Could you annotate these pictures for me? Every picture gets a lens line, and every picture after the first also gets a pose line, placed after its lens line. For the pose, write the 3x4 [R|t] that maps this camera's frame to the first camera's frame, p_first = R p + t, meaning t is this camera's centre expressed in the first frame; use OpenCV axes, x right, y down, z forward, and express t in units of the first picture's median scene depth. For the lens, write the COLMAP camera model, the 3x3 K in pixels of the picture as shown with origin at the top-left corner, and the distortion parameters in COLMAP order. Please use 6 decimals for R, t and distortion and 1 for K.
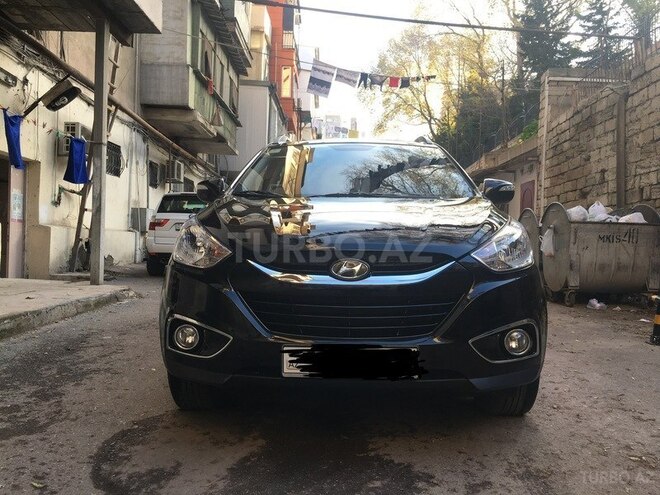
lens RADIAL K [[562.7, 0, 326.8], [0, 562.7, 247.3], [0, 0, 1]] dist [0.085822, -0.125092]
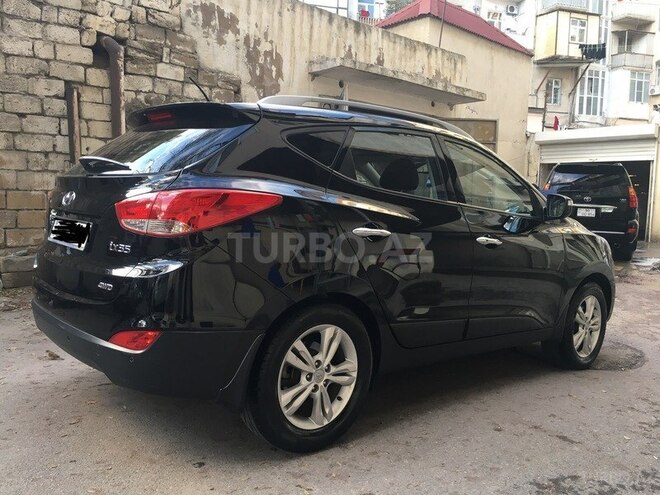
lens RADIAL K [[562.7, 0, 328.2], [0, 562.7, 248.5], [0, 0, 1]] dist [0.085822, -0.125092]
pose [[-0.690250, -0.104784, 0.715944, -0.289121], [-0.034274, 0.993083, 0.112302, -0.056461], [-0.722759, 0.052978, -0.689066, 0.885779]]
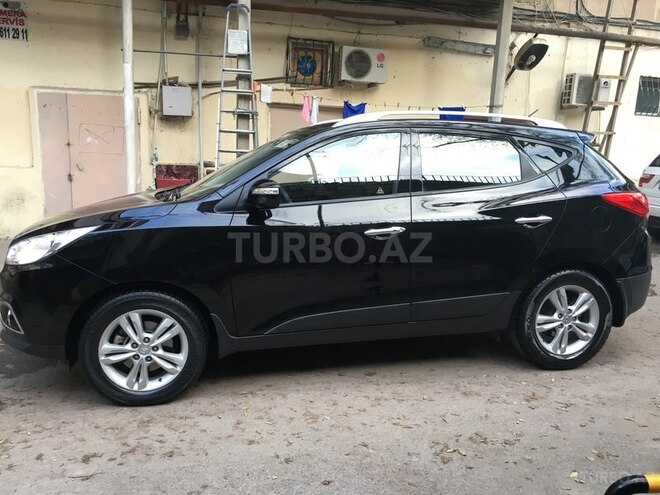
lens RADIAL K [[562.7, 0, 327.3], [0, 562.7, 242.0], [0, 0, 1]] dist [0.085822, -0.125092]
pose [[0.258619, 0.156085, -0.953286, 0.499932], [-0.042851, 0.987741, 0.150102, -0.069185], [0.965029, 0.002030, 0.262137, 0.377225]]
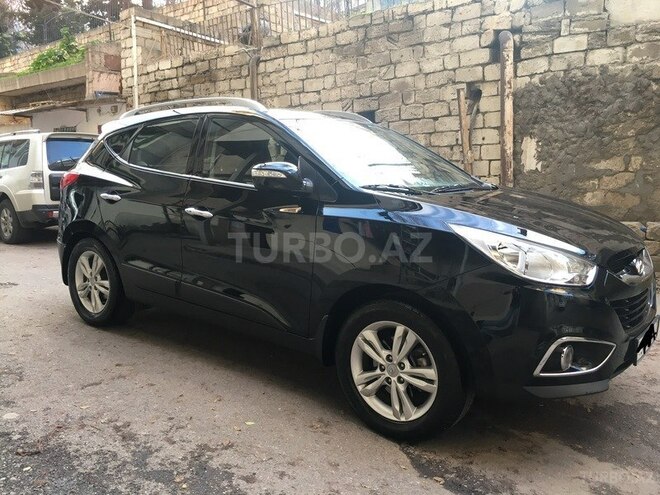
lens RADIAL K [[562.7, 0, 328.9], [0, 562.7, 248.6], [0, 0, 1]] dist [0.085822, -0.125092]
pose [[0.588224, -0.121411, 0.799532, -0.354314], [0.021043, 0.990629, 0.134948, -0.047778], [-0.808424, -0.062555, 0.585267, 0.216935]]
